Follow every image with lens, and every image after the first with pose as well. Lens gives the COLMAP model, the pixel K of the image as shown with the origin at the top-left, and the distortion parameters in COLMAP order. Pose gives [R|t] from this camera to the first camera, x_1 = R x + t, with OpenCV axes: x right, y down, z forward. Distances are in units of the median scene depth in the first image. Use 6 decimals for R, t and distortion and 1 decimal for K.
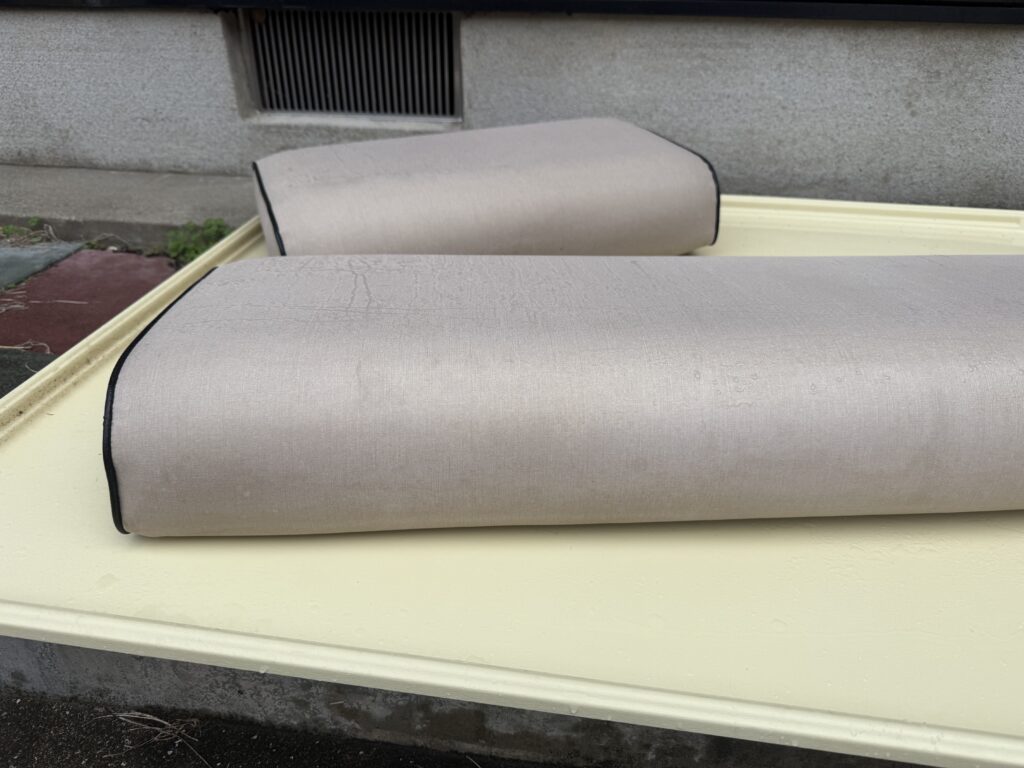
lens RADIAL K [[727.9, 0, 512.0], [0, 727.9, 384.0], [0, 0, 1]] dist [-0.025381, 0.004086]
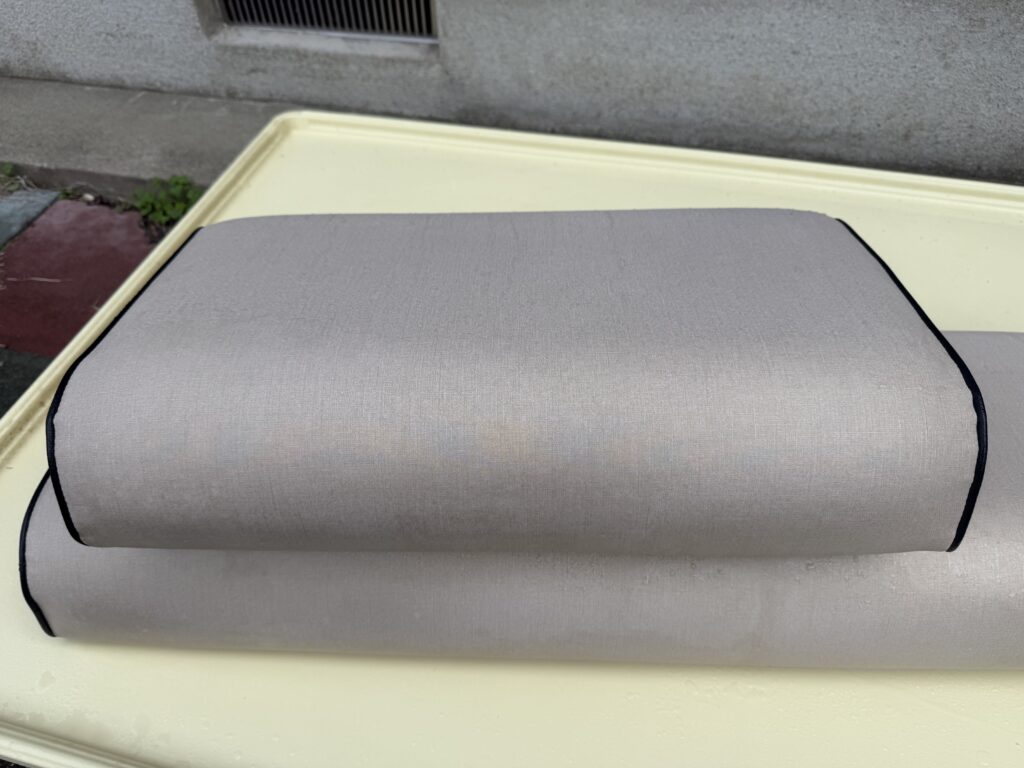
lens RADIAL K [[727.9, 0, 512.0], [0, 727.9, 384.0], [0, 0, 1]] dist [-0.025381, 0.004086]
pose [[0.995804, 0.046061, -0.079069, 0.121429], [-0.021333, 0.957125, 0.288889, -0.240286], [0.088985, -0.285991, 0.954092, 0.027691]]
